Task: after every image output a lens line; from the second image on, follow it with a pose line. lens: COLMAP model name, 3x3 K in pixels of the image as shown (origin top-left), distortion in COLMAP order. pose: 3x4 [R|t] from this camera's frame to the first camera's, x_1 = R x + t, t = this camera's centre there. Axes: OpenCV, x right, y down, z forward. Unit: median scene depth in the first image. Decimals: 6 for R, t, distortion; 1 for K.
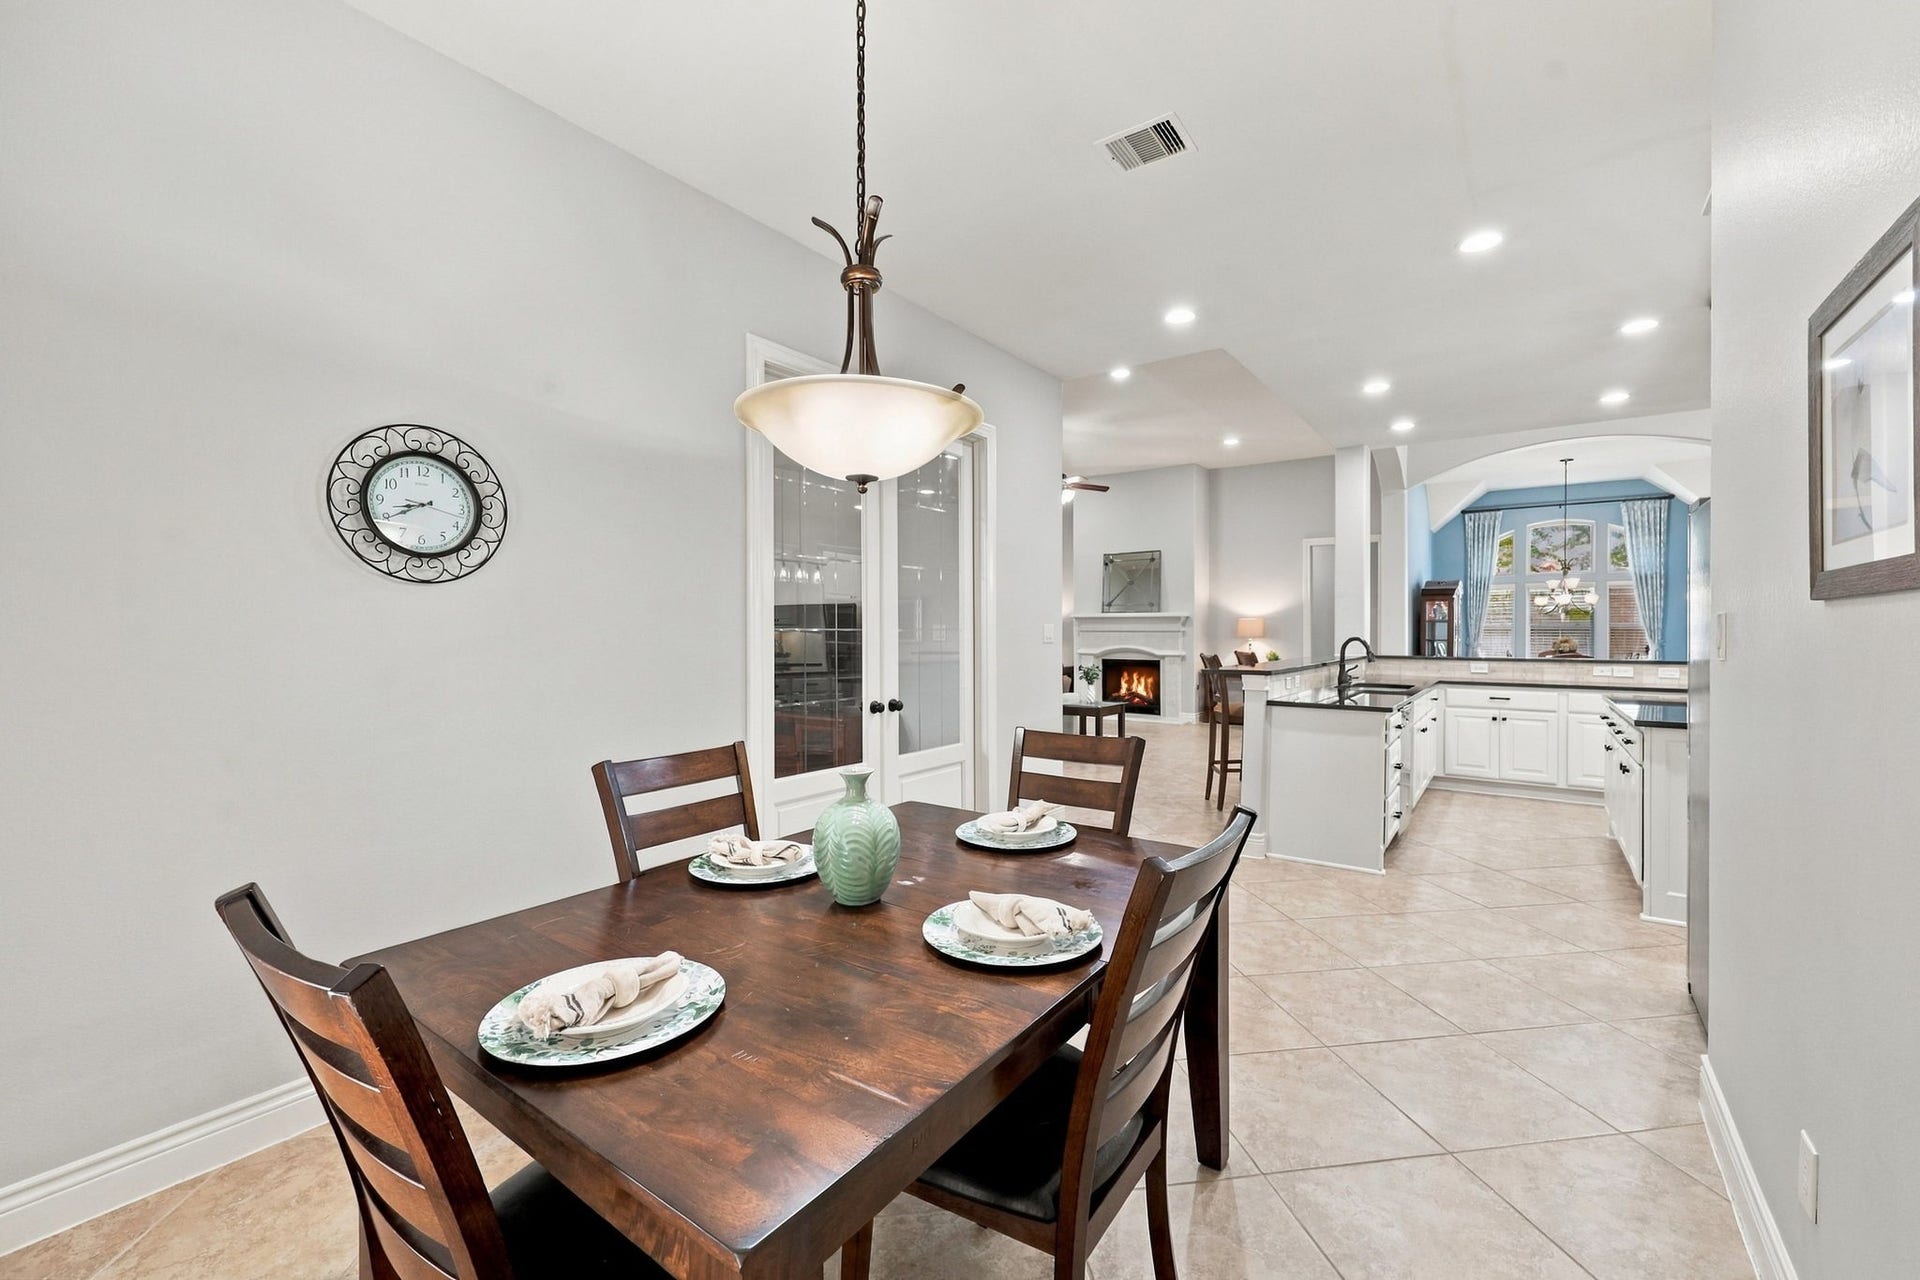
lens RADIAL K [[774.4, 0, 957.5], [0, 774.4, 632.9], [0, 0, 1]] dist [0.011277, -0.004570]
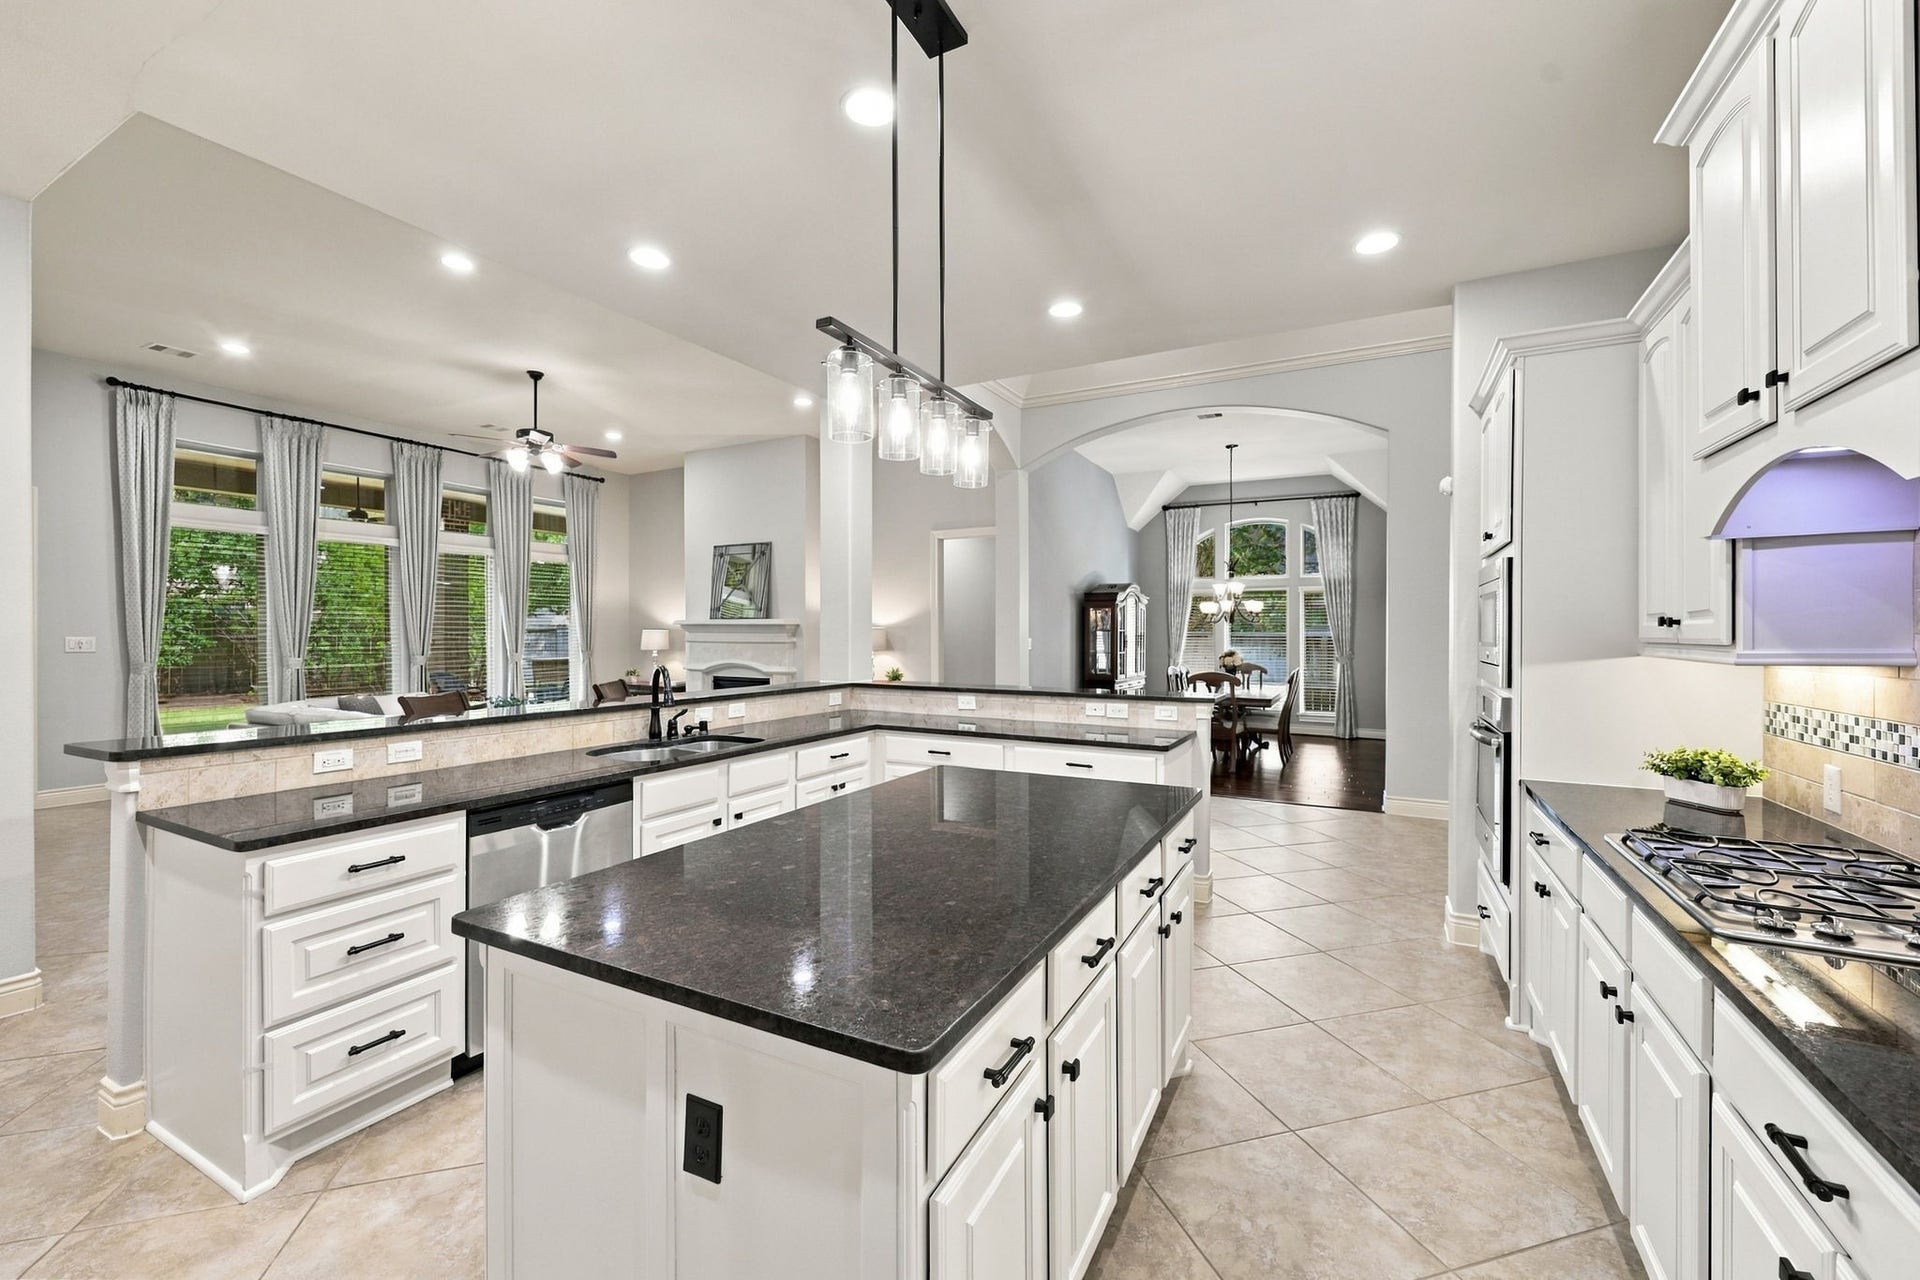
lens RADIAL K [[774.4, 0, 957.5], [0, 774.4, 632.9], [0, 0, 1]] dist [0.011277, -0.004570]
pose [[0.989336, 0.002196, 0.145636, 0.324336], [-0.001430, 0.999985, -0.005359, -0.008015], [-0.145645, 0.005094, 0.989324, 0.174127]]
